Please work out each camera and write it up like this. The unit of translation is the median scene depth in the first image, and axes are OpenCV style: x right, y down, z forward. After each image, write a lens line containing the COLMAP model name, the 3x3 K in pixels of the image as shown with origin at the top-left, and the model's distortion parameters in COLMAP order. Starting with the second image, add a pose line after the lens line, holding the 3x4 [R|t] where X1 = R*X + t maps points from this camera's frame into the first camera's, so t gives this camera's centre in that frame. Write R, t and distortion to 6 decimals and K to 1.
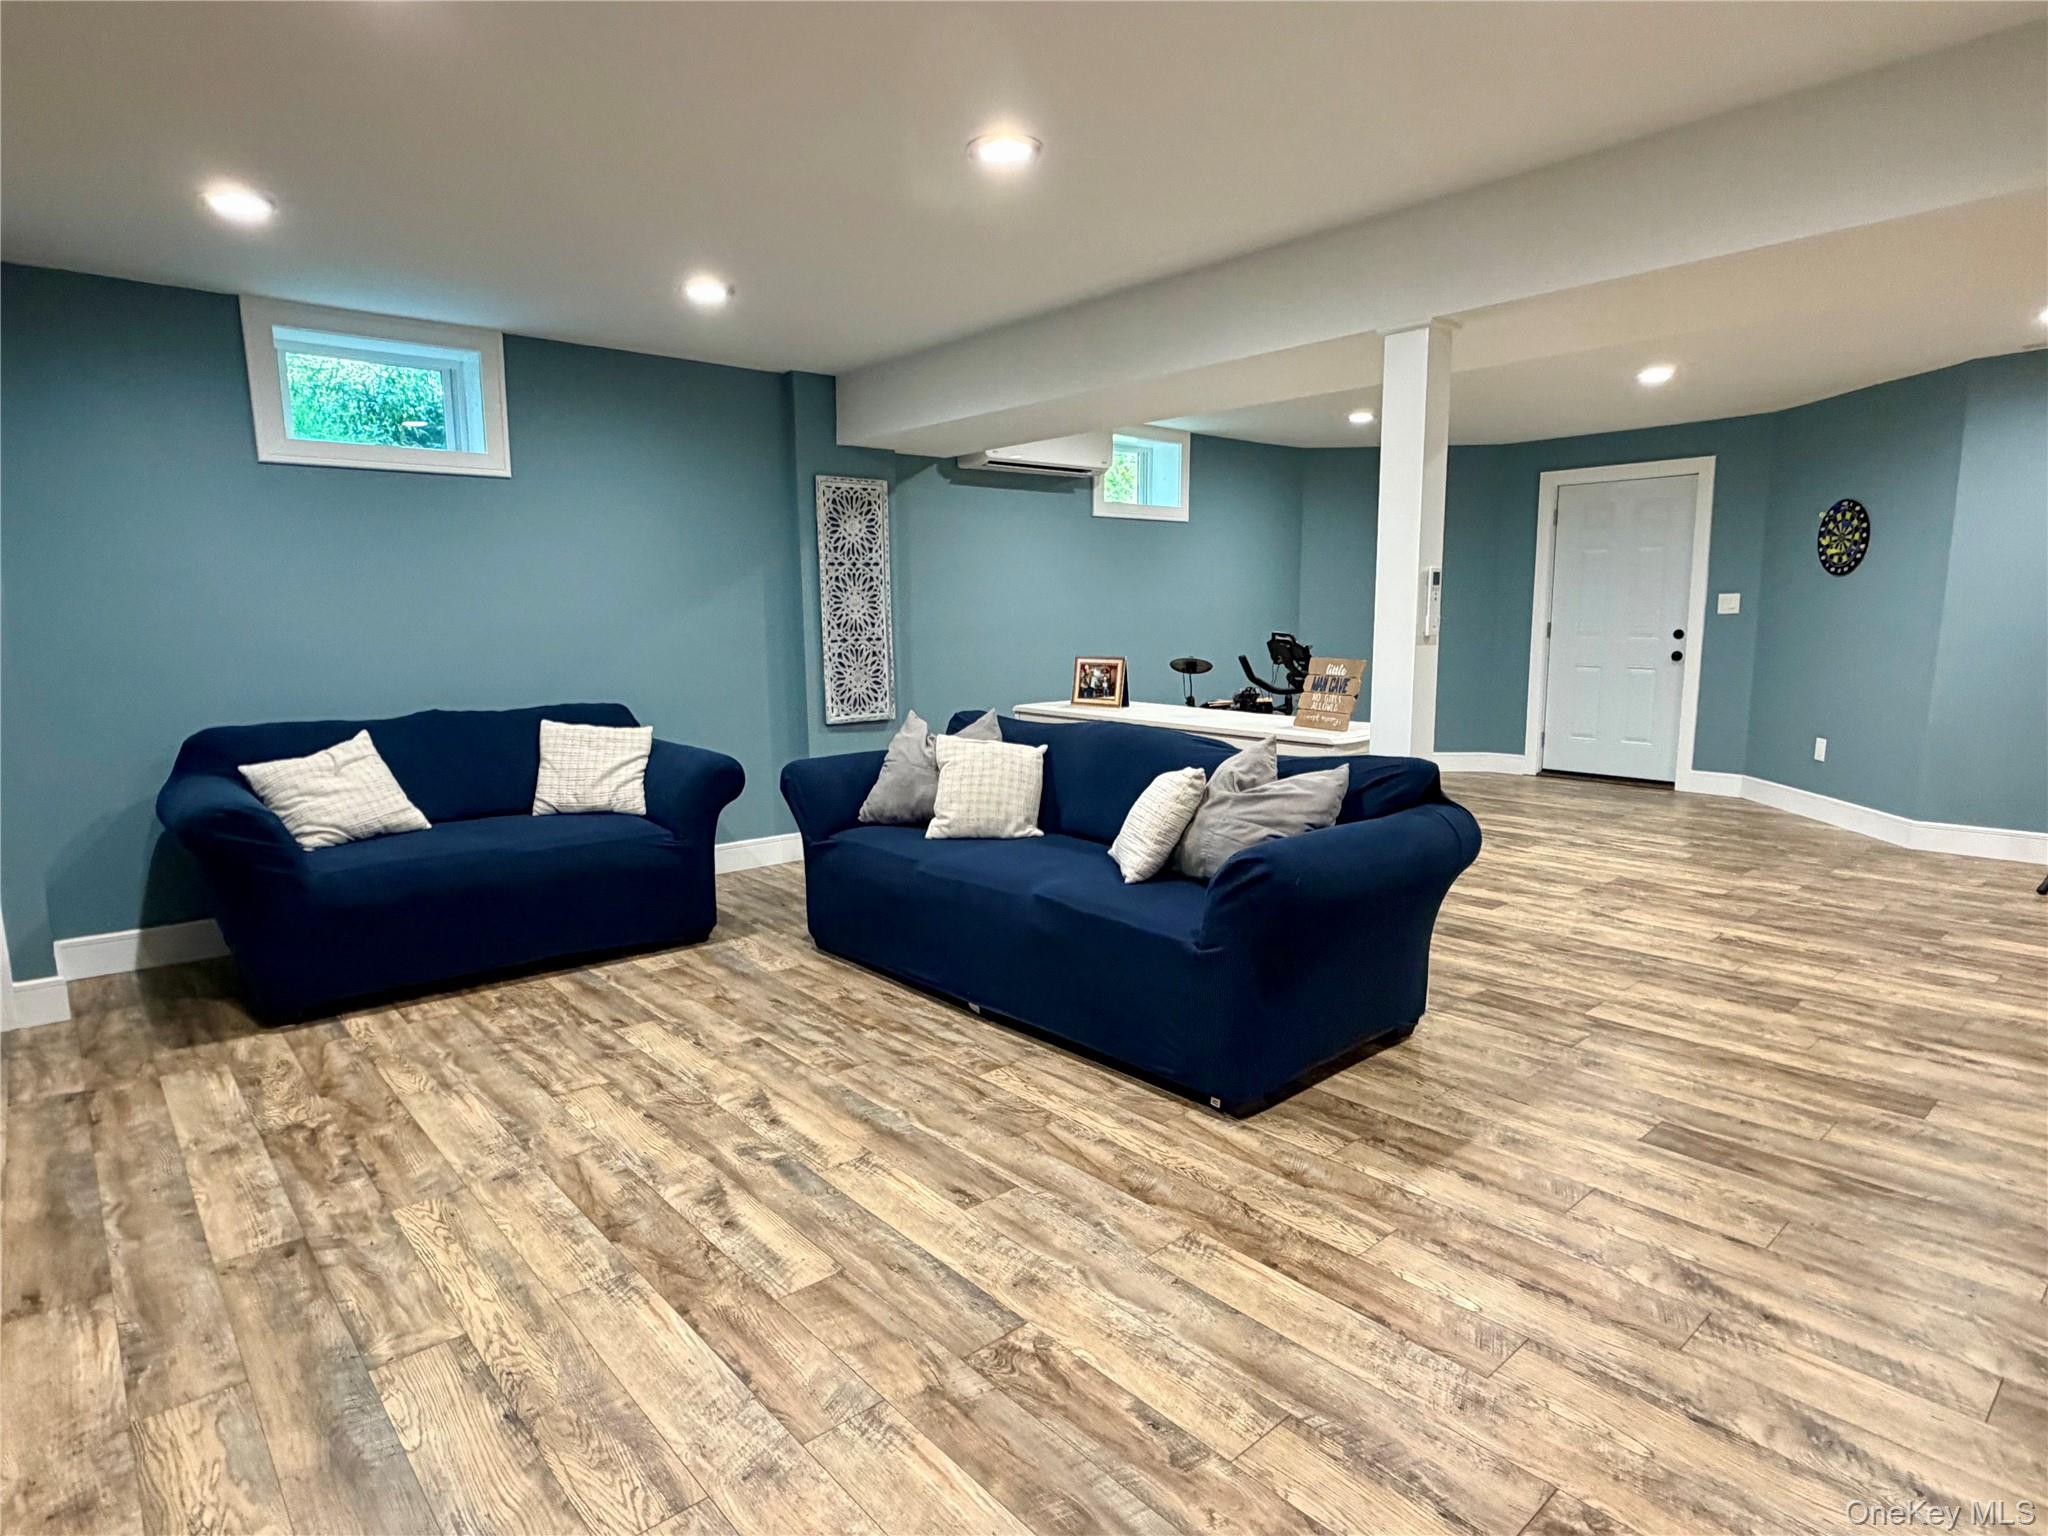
lens RADIAL K [[1129.0, 0, 1022.3], [0, 1129.0, 767.2], [0, 0, 1]] dist [0.003008, -0.002080]
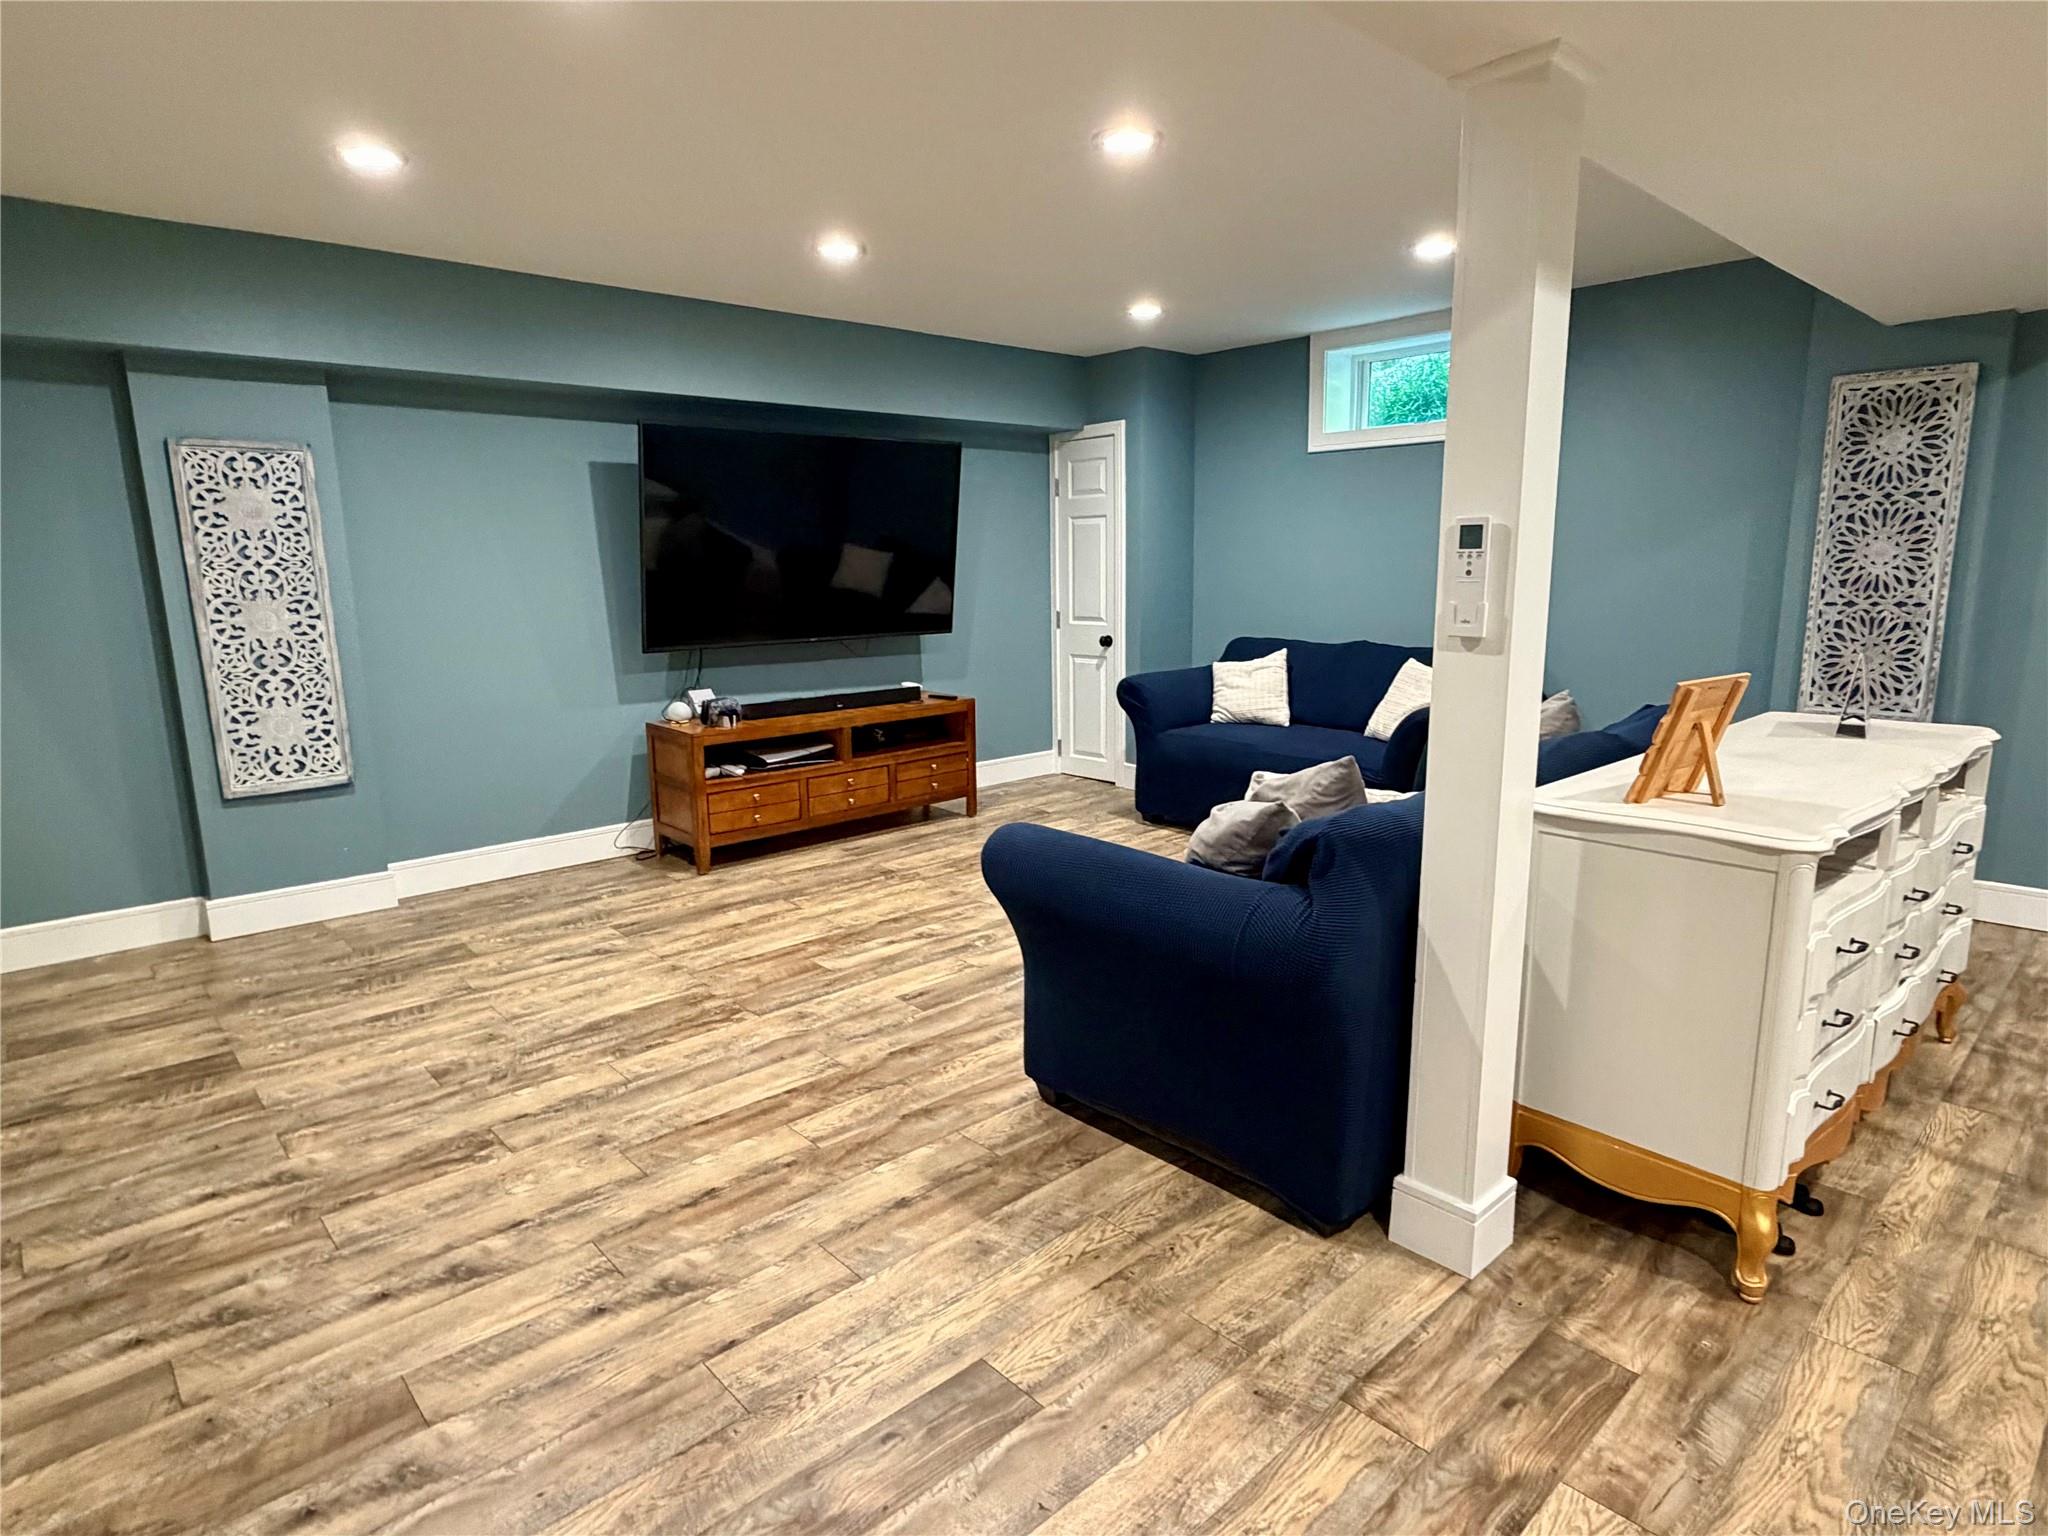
lens RADIAL K [[1129.0, 0, 1024.5], [0, 1129.0, 770.9], [0, 0, 1]] dist [0.003008, -0.002080]
pose [[0.020990, 0.196956, -0.980188, 1.250493], [-0.128256, 0.972833, 0.192732, -0.178326], [0.991519, 0.121669, 0.045681, 1.018815]]
